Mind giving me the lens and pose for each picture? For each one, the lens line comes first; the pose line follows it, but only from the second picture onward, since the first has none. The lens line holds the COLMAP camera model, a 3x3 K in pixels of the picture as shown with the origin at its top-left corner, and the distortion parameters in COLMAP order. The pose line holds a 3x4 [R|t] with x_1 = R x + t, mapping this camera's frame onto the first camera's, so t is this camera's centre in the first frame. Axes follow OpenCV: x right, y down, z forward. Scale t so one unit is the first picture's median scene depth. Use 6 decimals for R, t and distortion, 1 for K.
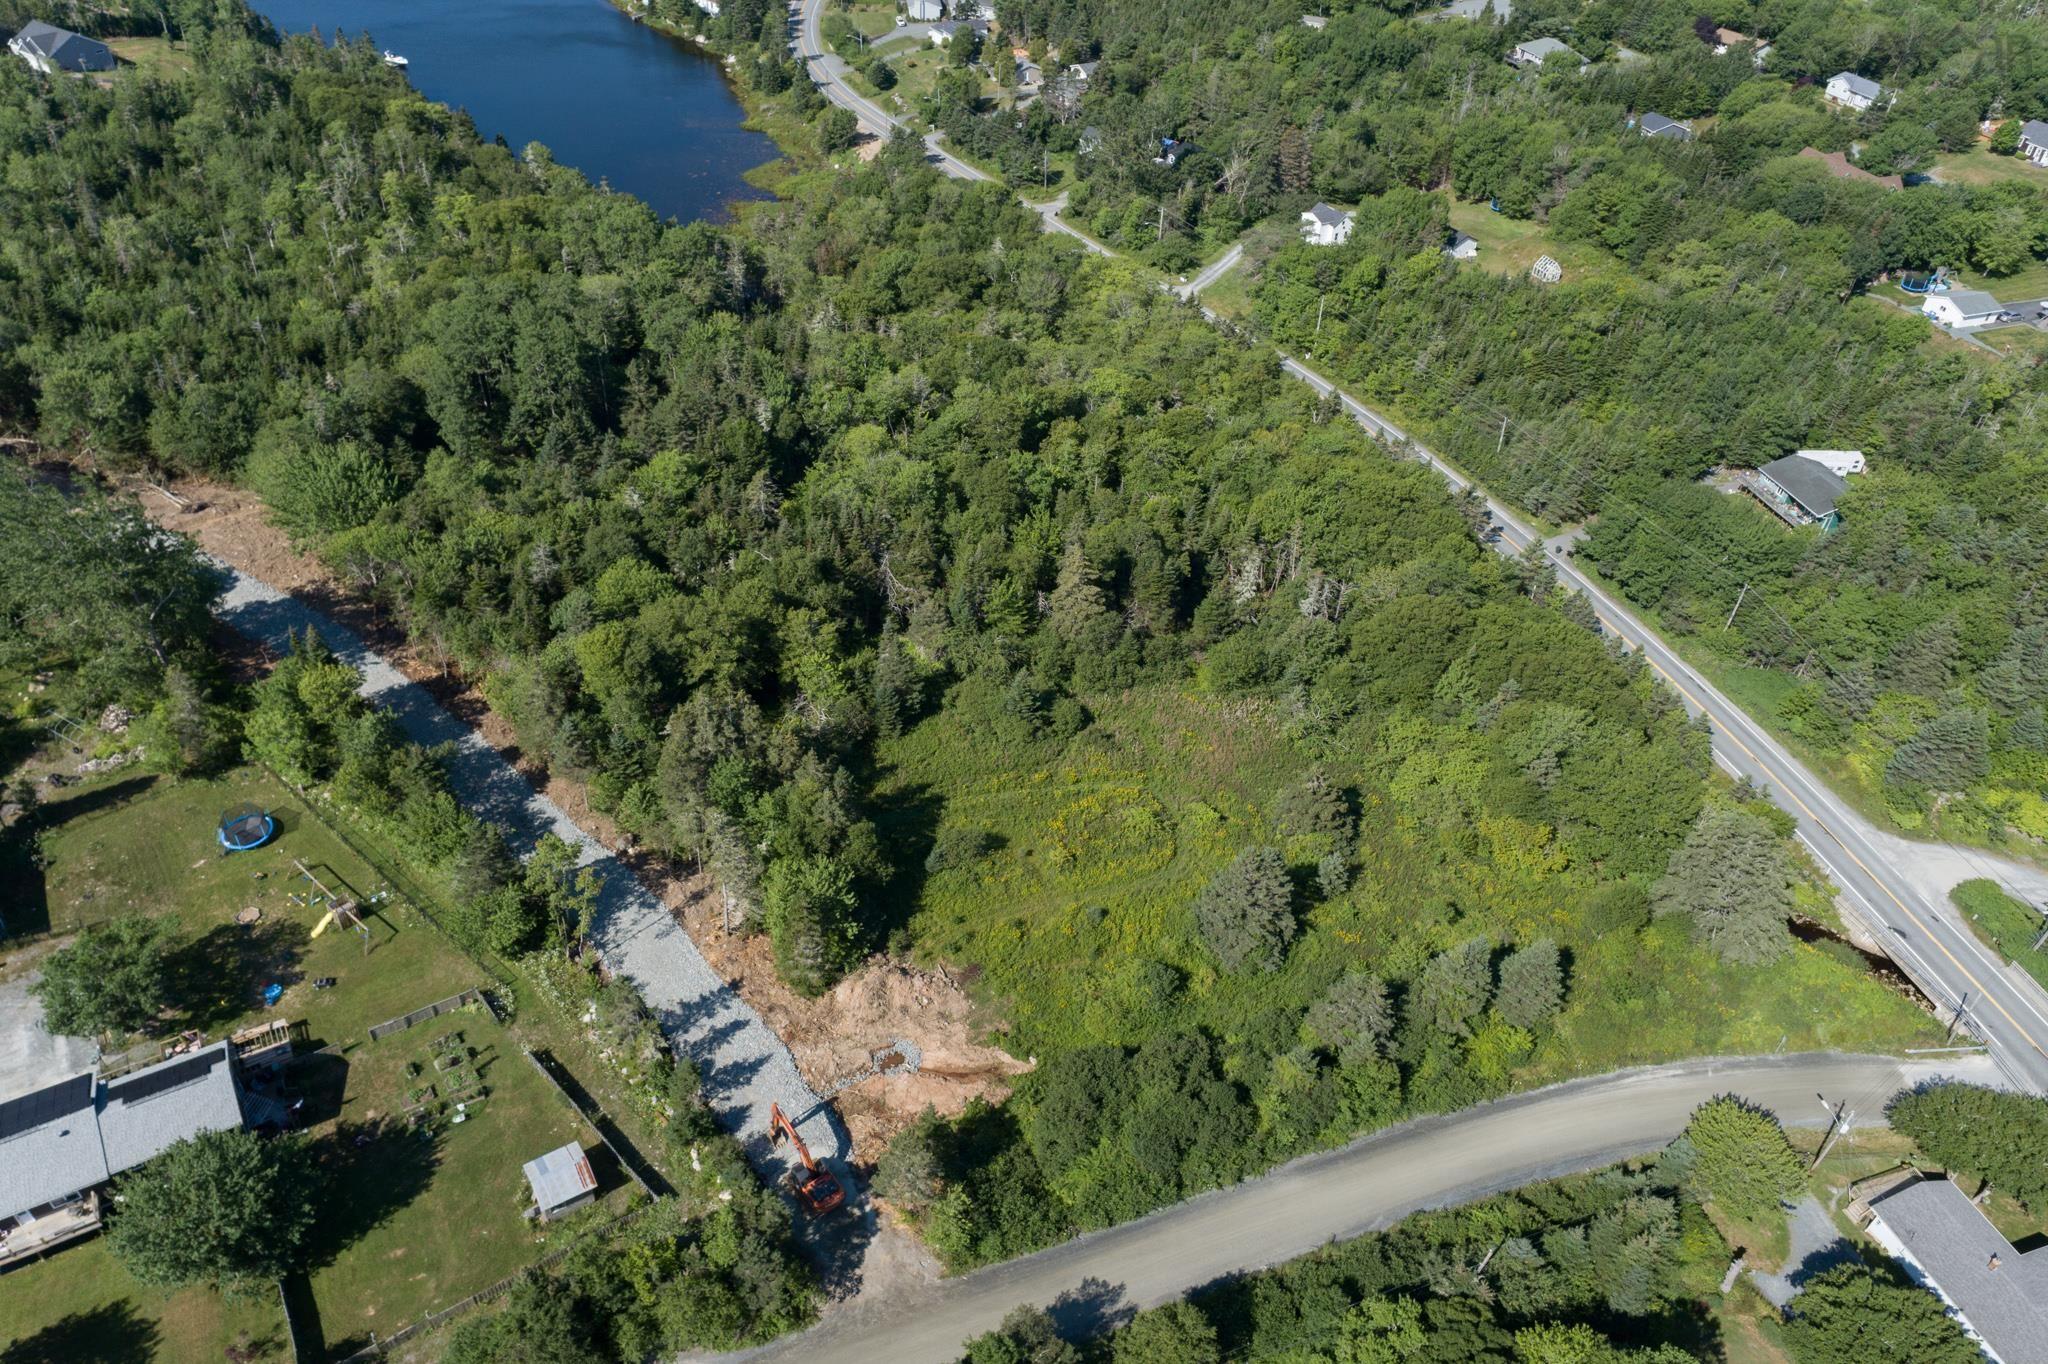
lens RADIAL K [[1390.2, 0, 1001.3], [0, 1390.2, 684.0], [0, 0, 1]] dist [0.002176, 0.005842]
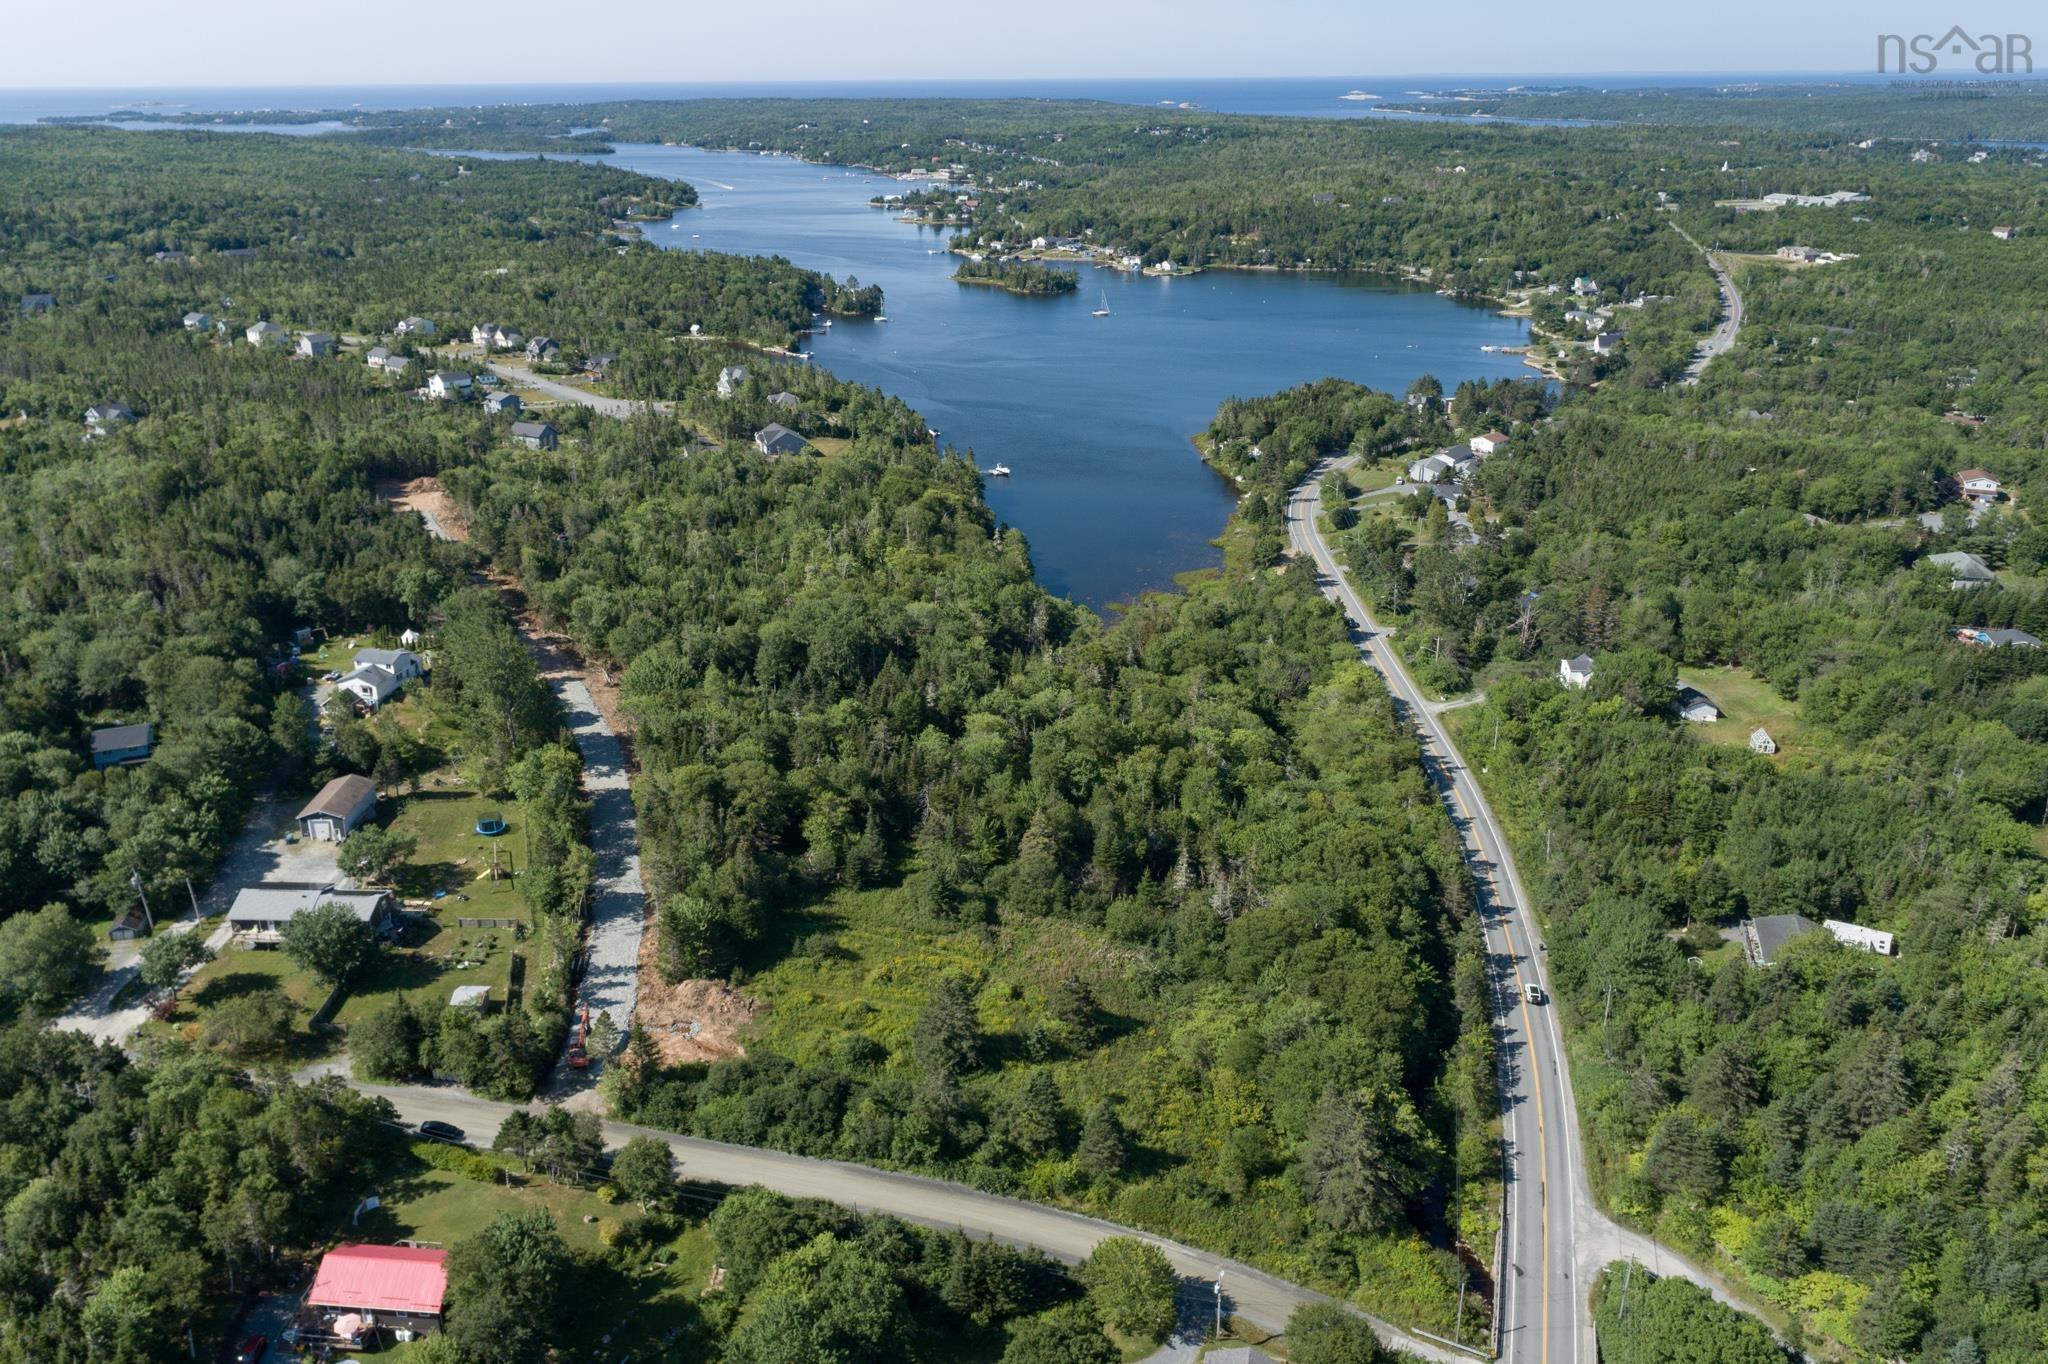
lens RADIAL K [[1488.8, 0, 986.0], [0, 1488.8, 653.1], [0, 0, 1]] dist [-0.004876, 0.014120]
pose [[0.845150, 0.154181, -0.511811, 0.722279], [-0.309984, 0.921419, -0.234300, 0.119769], [0.435467, 0.356672, 0.826531, -0.279657]]
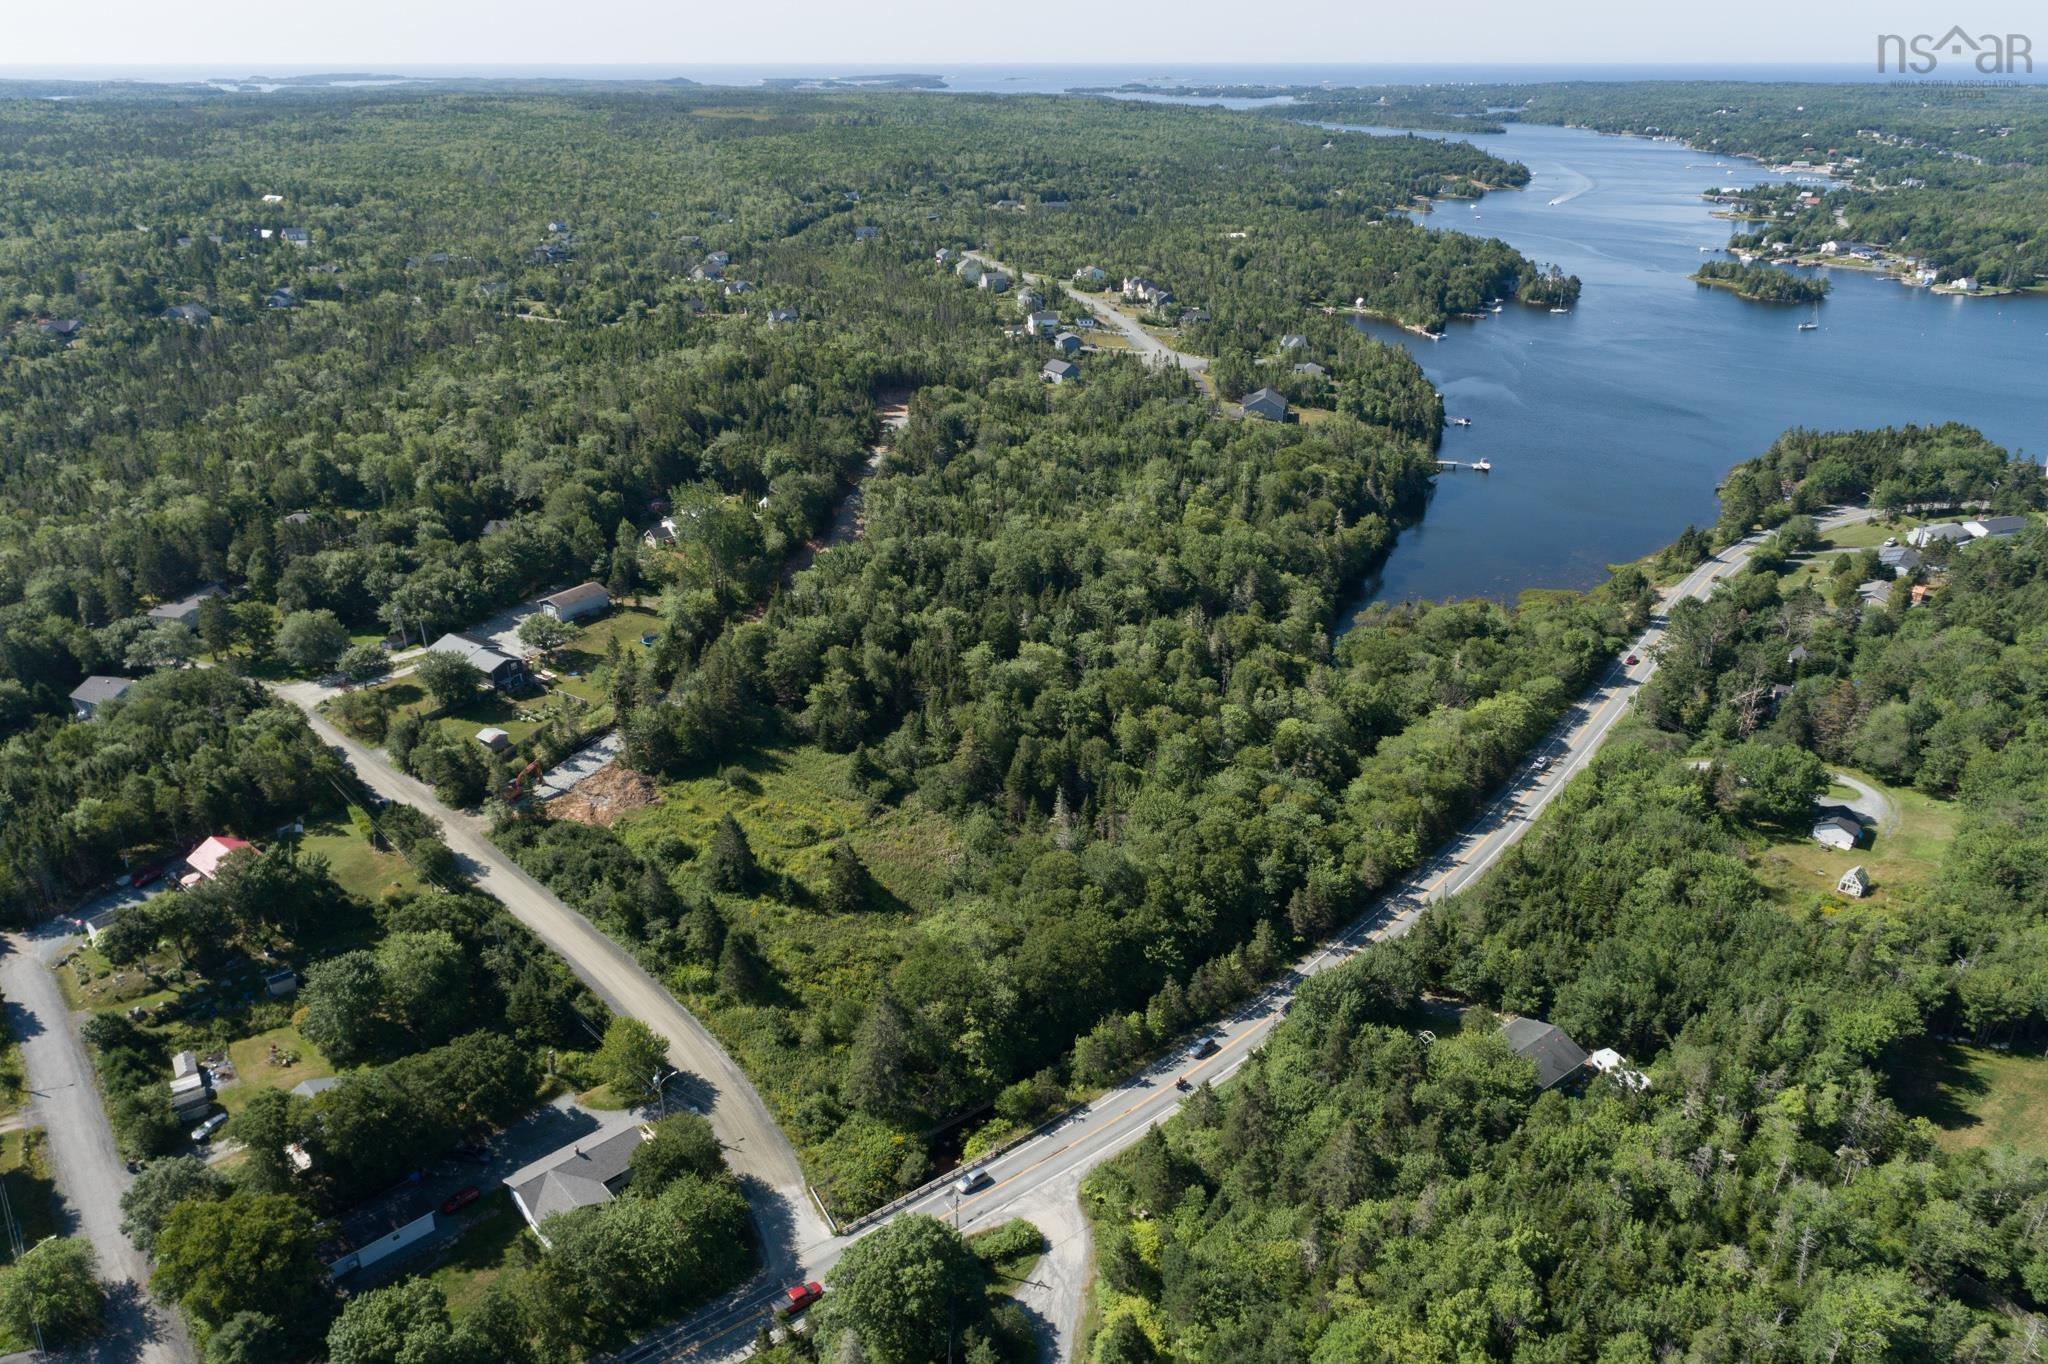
lens RADIAL K [[1396.5, 0, 1055.1], [0, 1396.5, 685.6], [0, 0, 1]] dist [0.001174, 0.008133]
pose [[0.429039, 0.338482, -0.837469, 1.356148], [-0.563669, 0.824796, 0.044590, -0.246841], [0.705834, 0.452925, 0.544662, 0.198085]]
